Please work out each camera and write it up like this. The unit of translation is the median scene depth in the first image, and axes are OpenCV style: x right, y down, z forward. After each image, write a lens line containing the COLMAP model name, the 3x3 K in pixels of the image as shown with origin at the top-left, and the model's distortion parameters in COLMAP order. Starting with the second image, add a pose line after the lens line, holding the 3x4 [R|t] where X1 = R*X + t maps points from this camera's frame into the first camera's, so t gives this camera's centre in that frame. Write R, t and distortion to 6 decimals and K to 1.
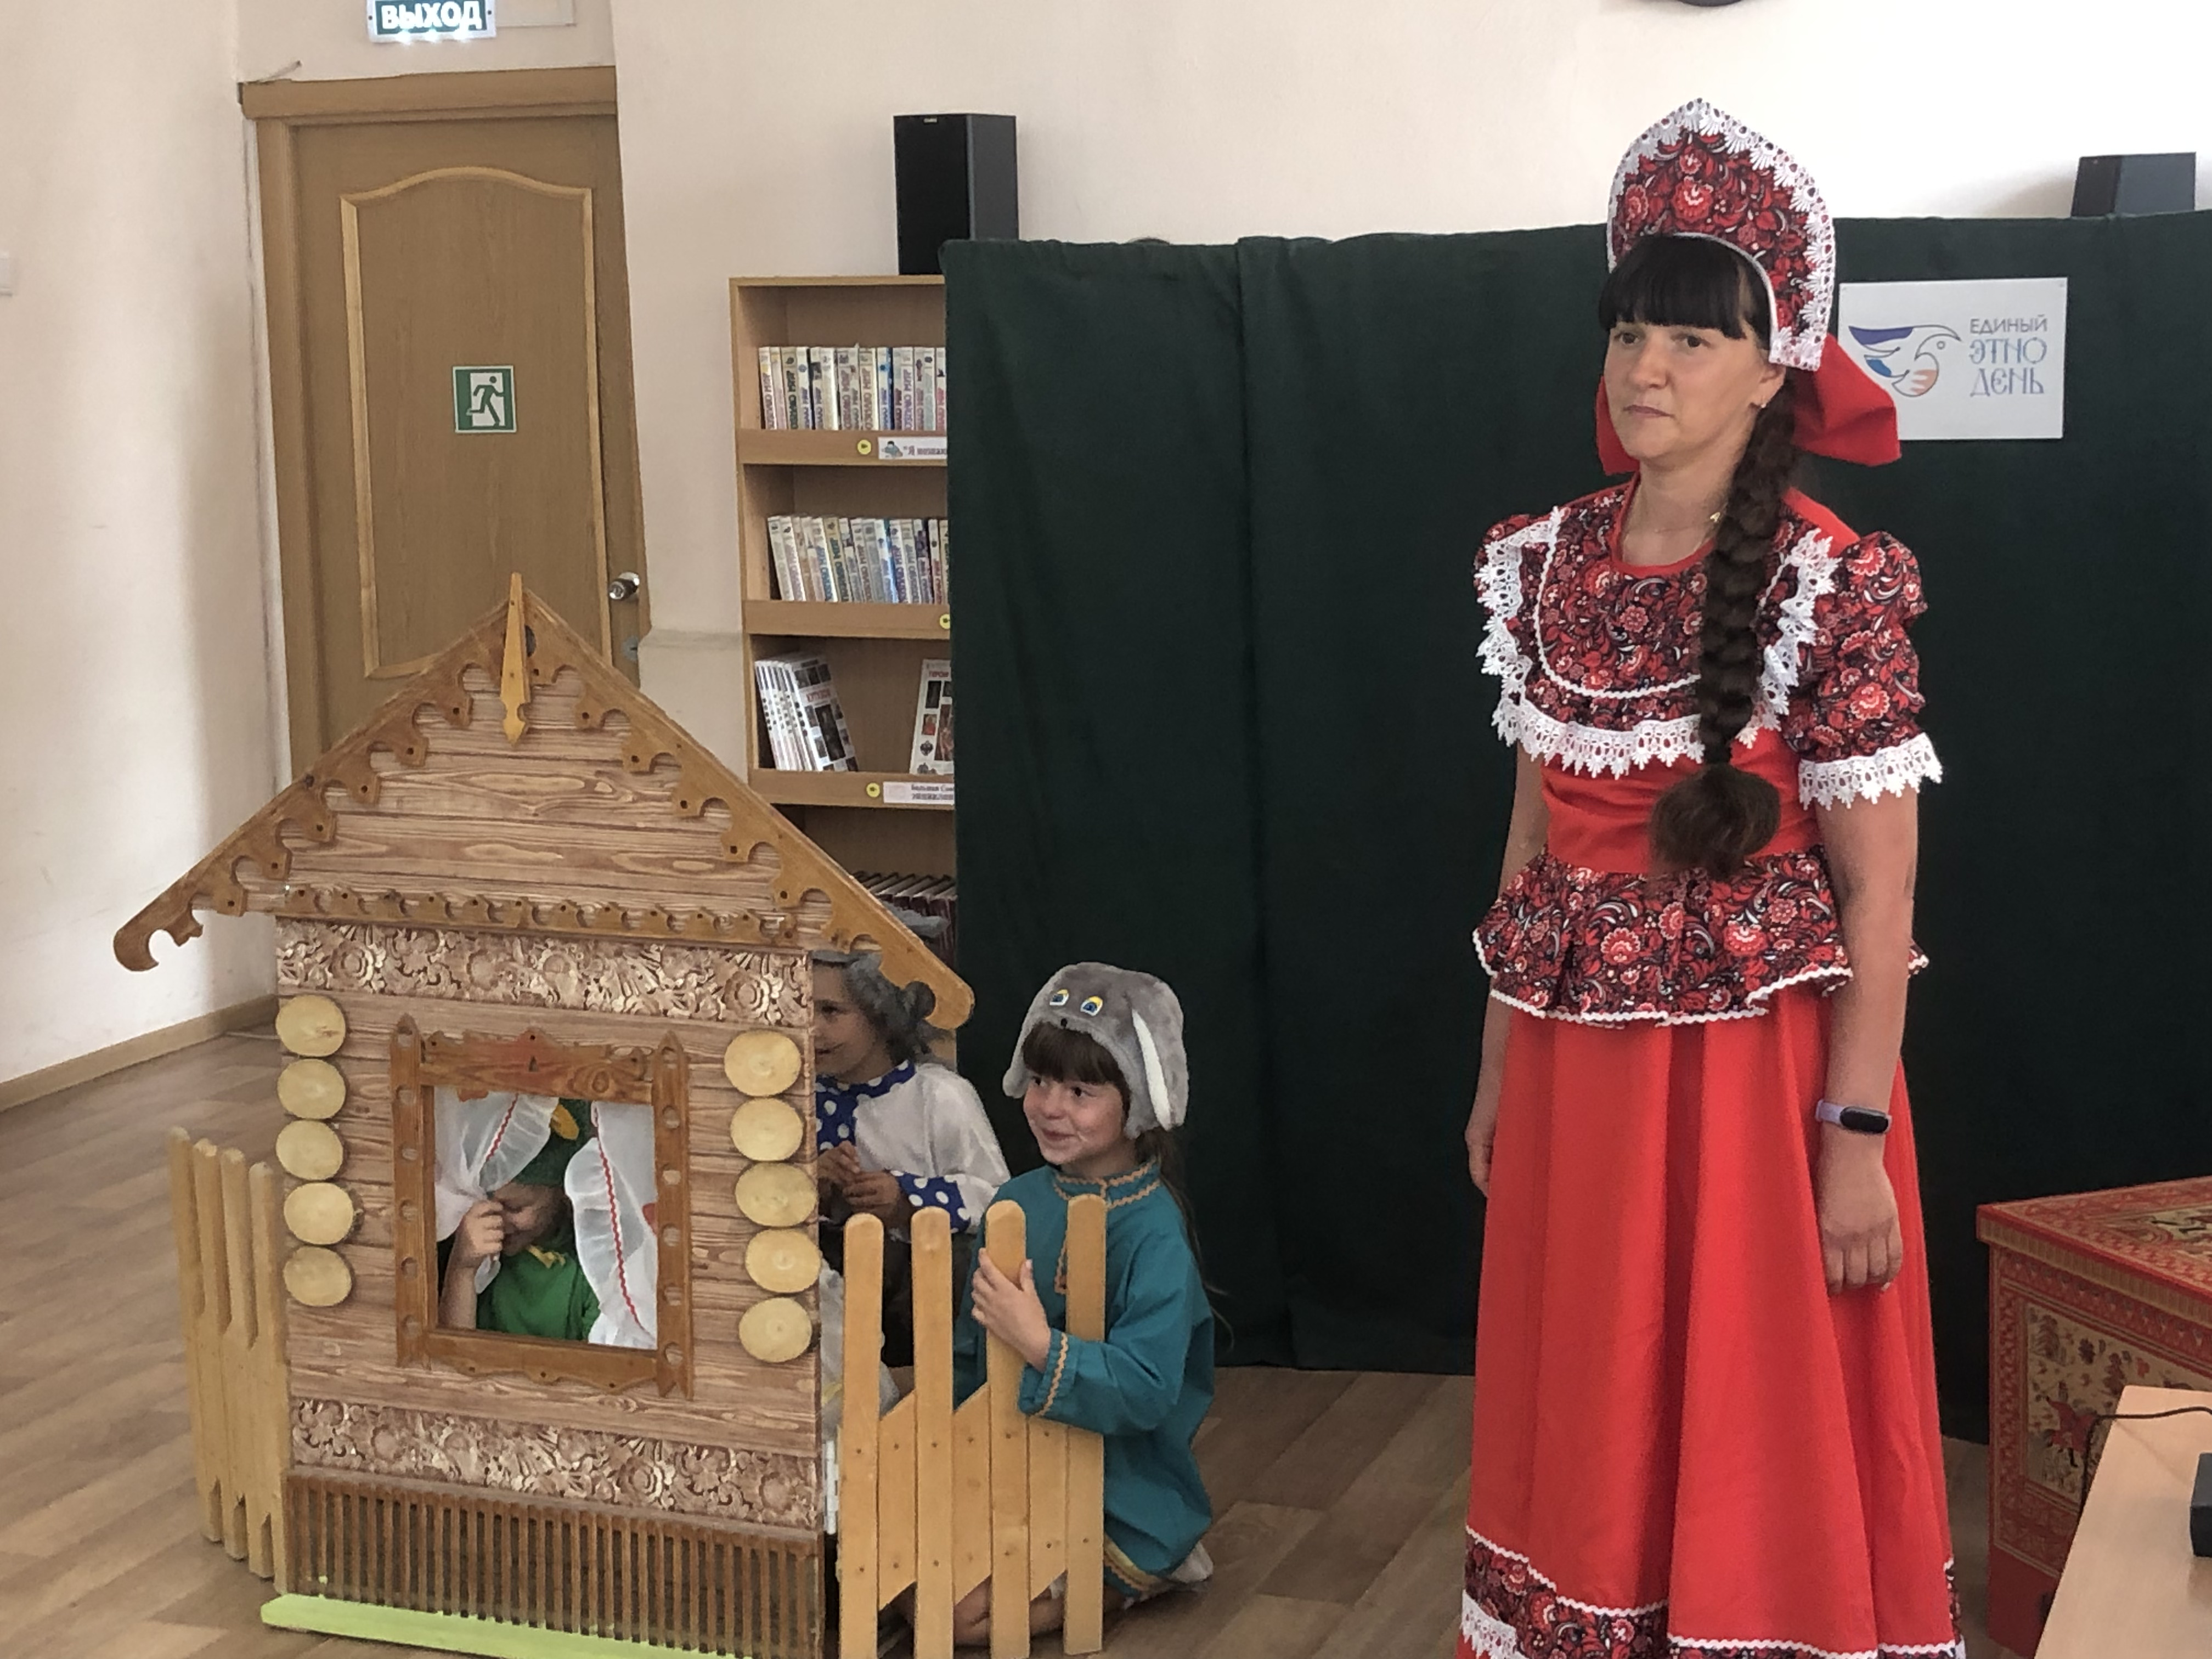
lens RADIAL K [[3584.6, 0, 1095.8], [0, 3584.6, 796.8], [0, 0, 1]] dist [0.290173, -1.450598]
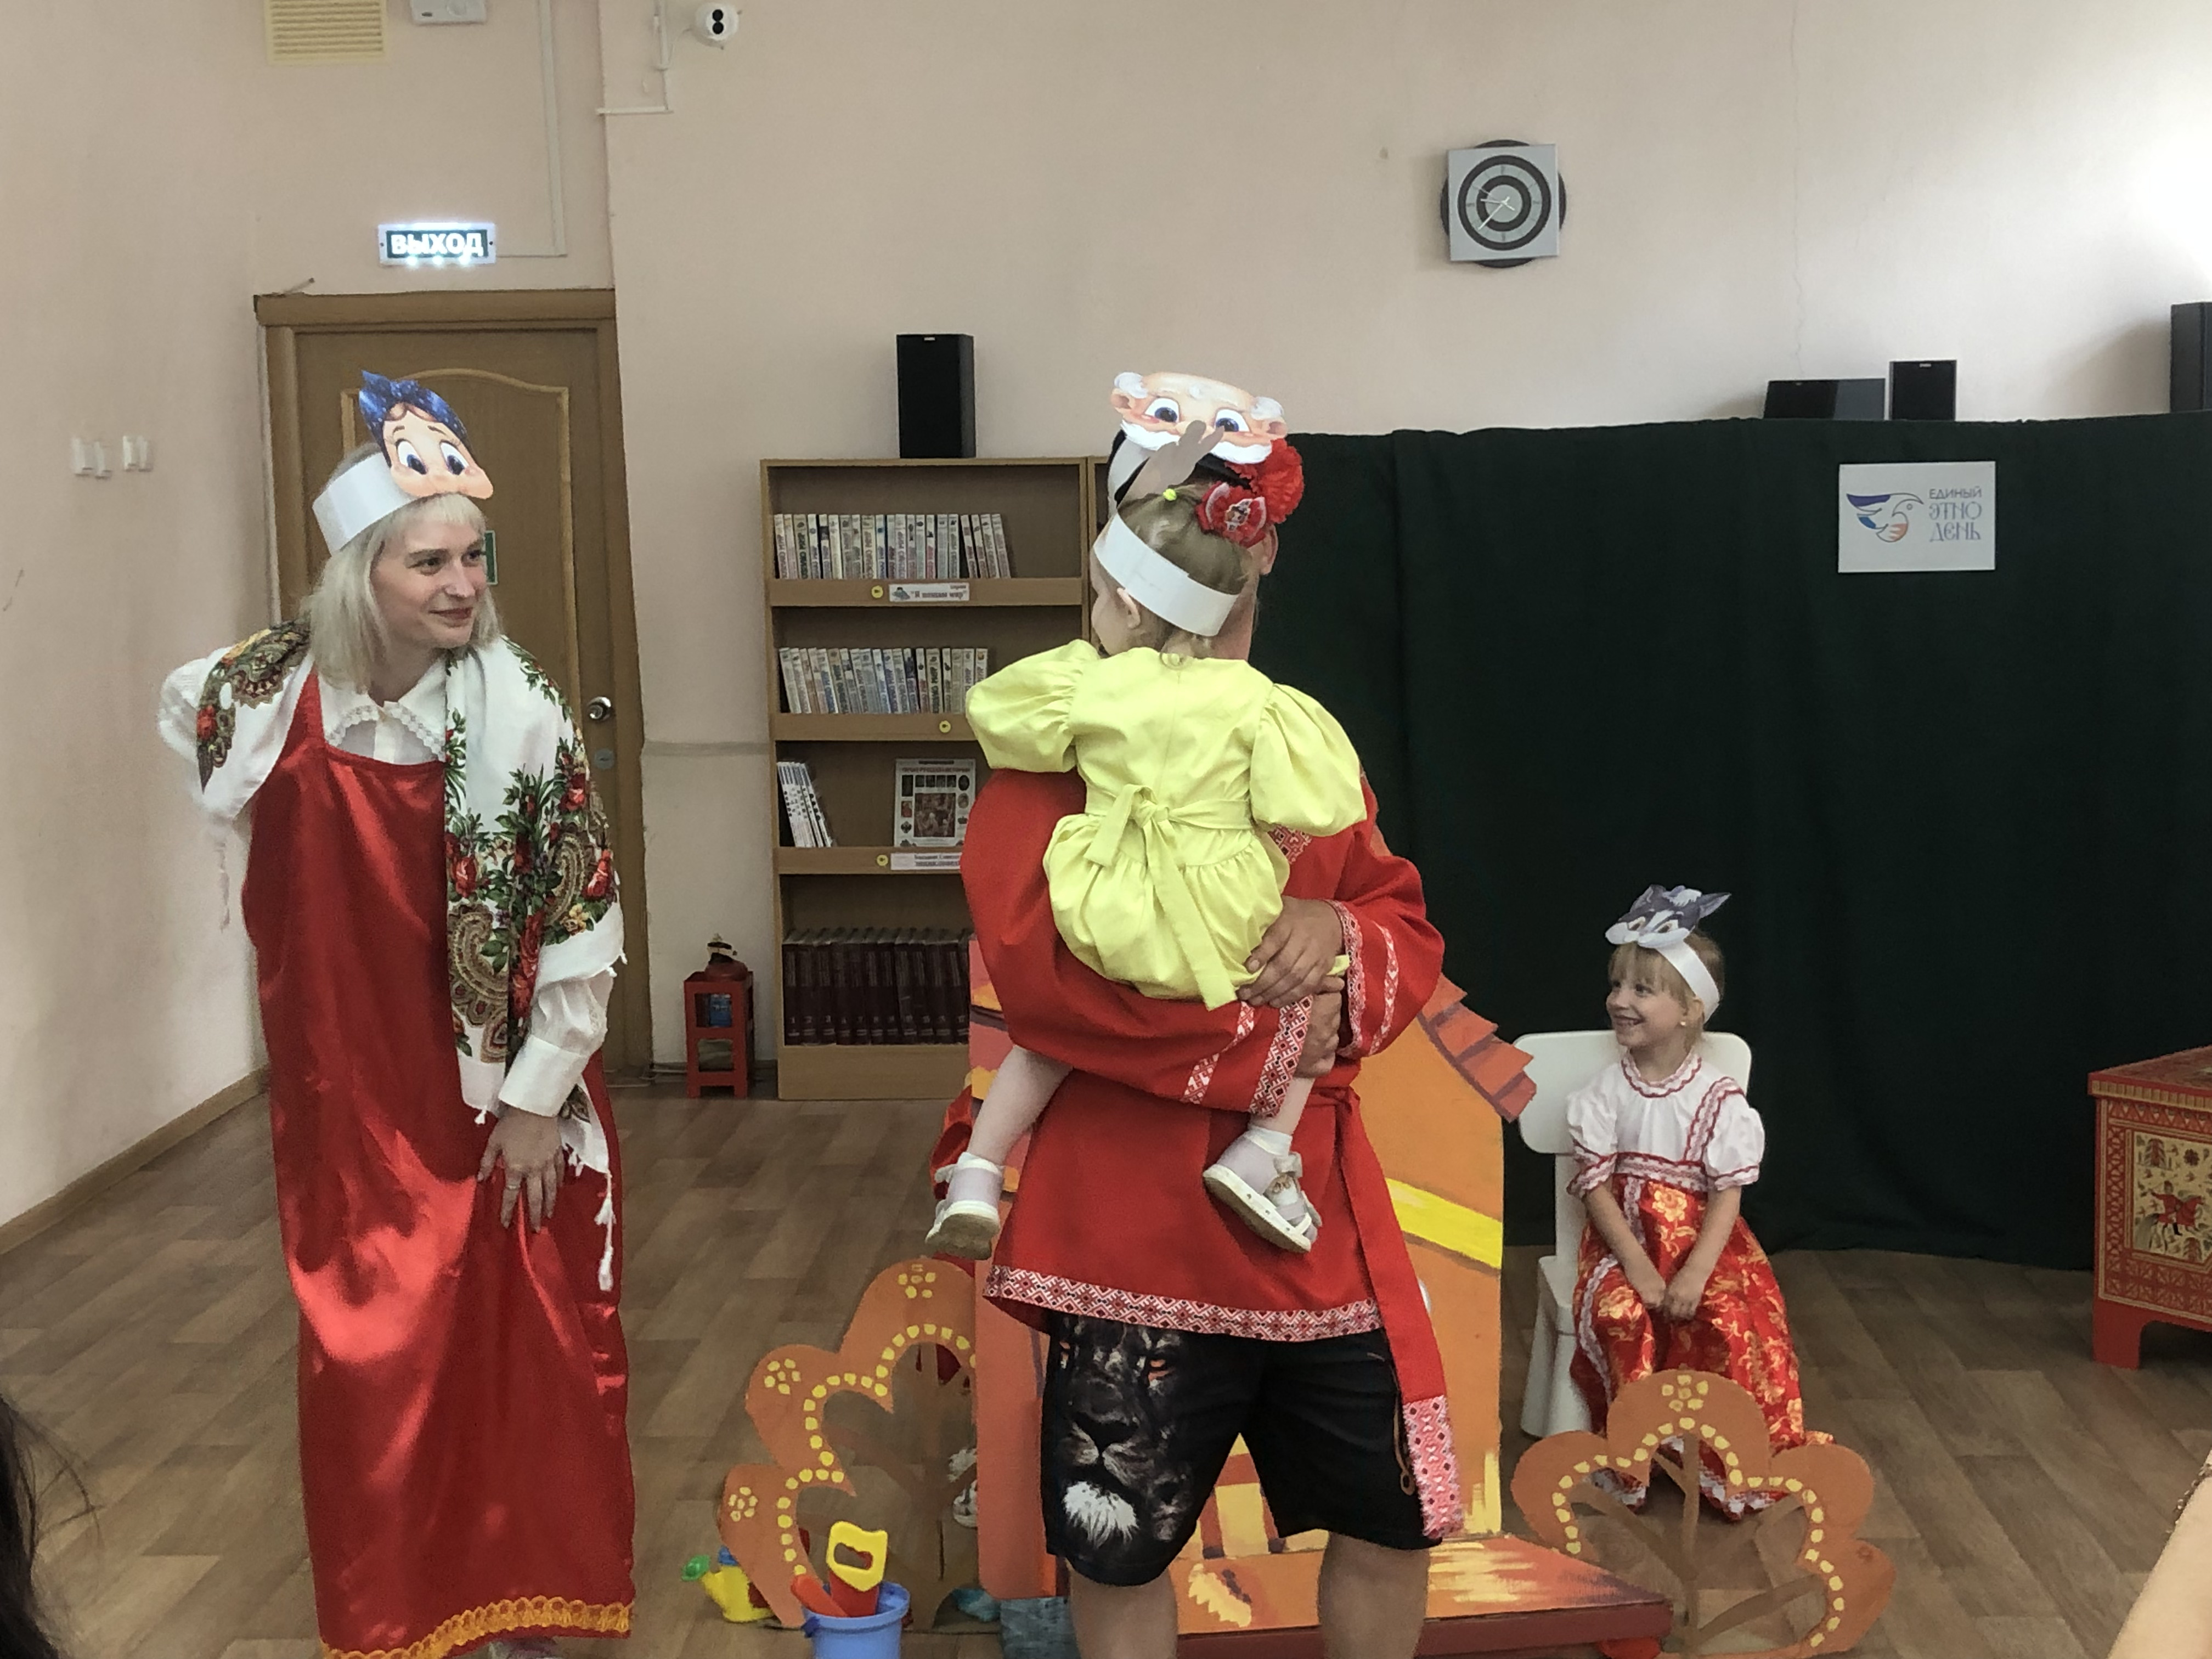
lens RADIAL K [[3080.3, 0, 1102.6], [0, 3080.3, 874.7], [0, 0, 1]] dist [0.224924, -0.904325]
pose [[0.953752, -0.033679, 0.298701, -0.484668], [0.037770, 0.999255, -0.007932, 0.022880], [-0.298211, 0.018847, 0.954314, -0.107220]]
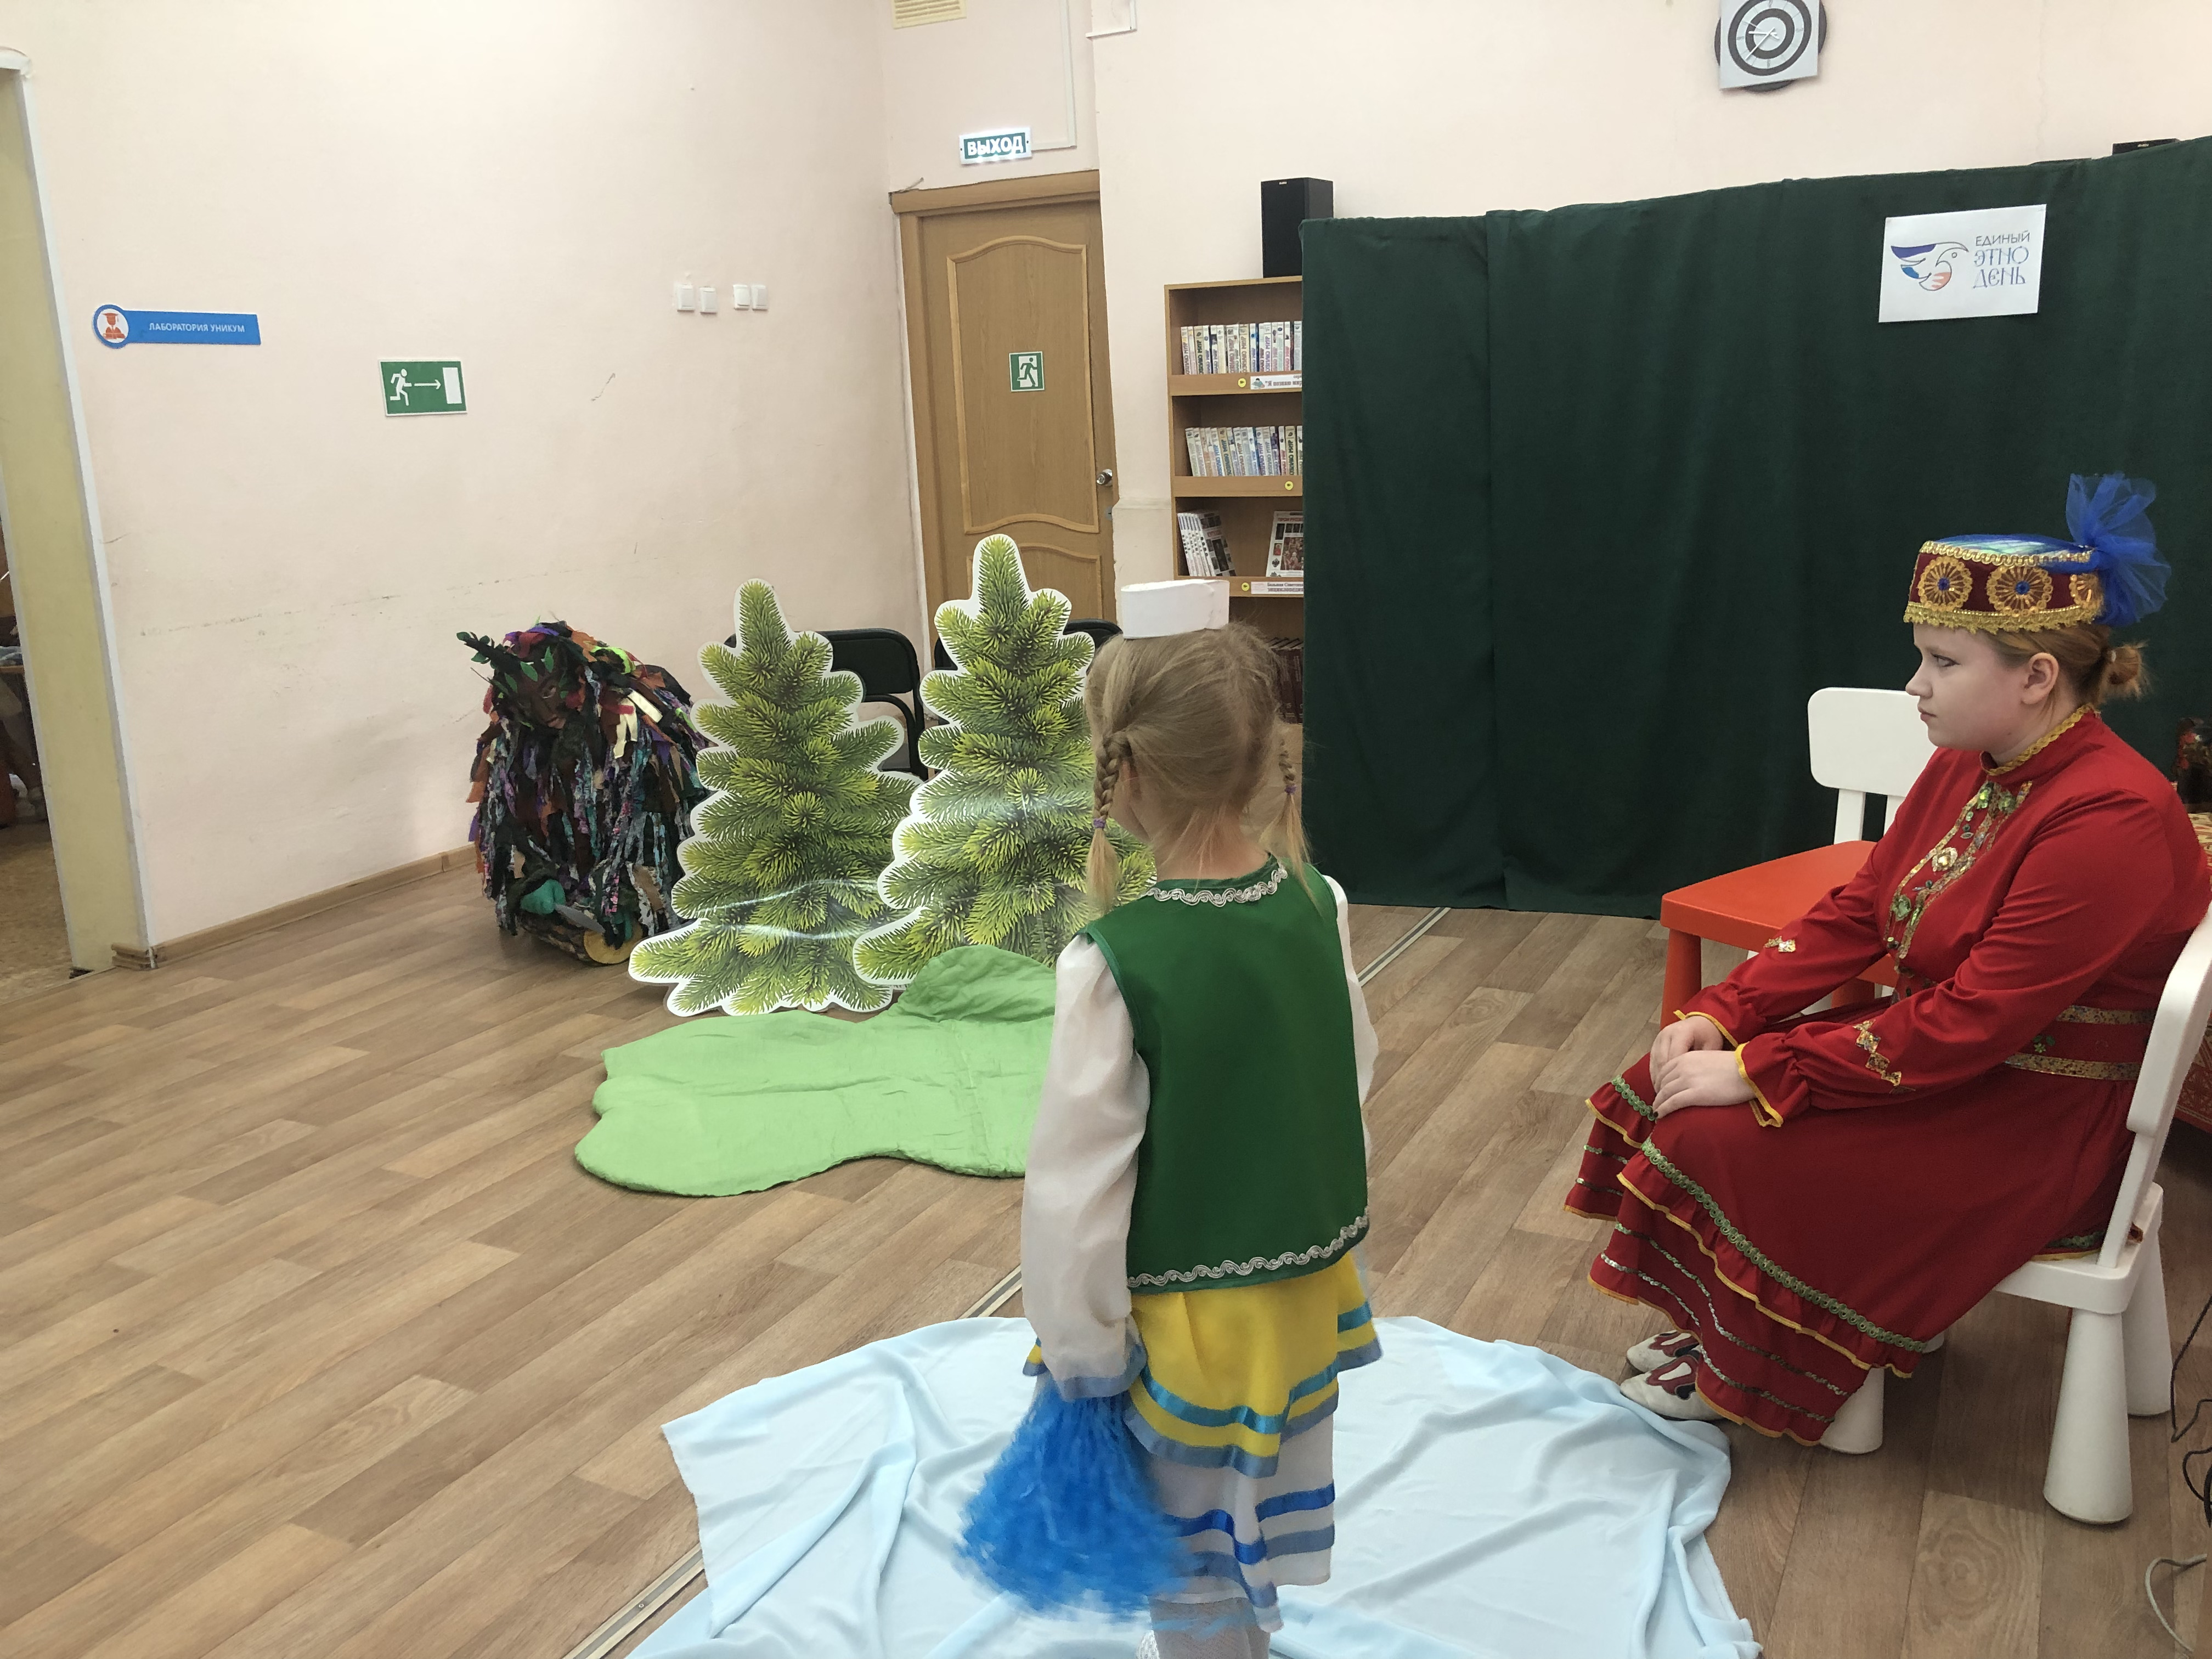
lens RADIAL K [[1807.4, 0, 1110.8], [0, 1807.4, 854.9], [0, 0, 1]] dist [0.006080, -0.003814]
pose [[0.992061, 0.009483, -0.125396, -0.024868], [0.005183, 0.993223, 0.116112, 0.039409], [0.125647, -0.115840, 0.985289, 0.178754]]
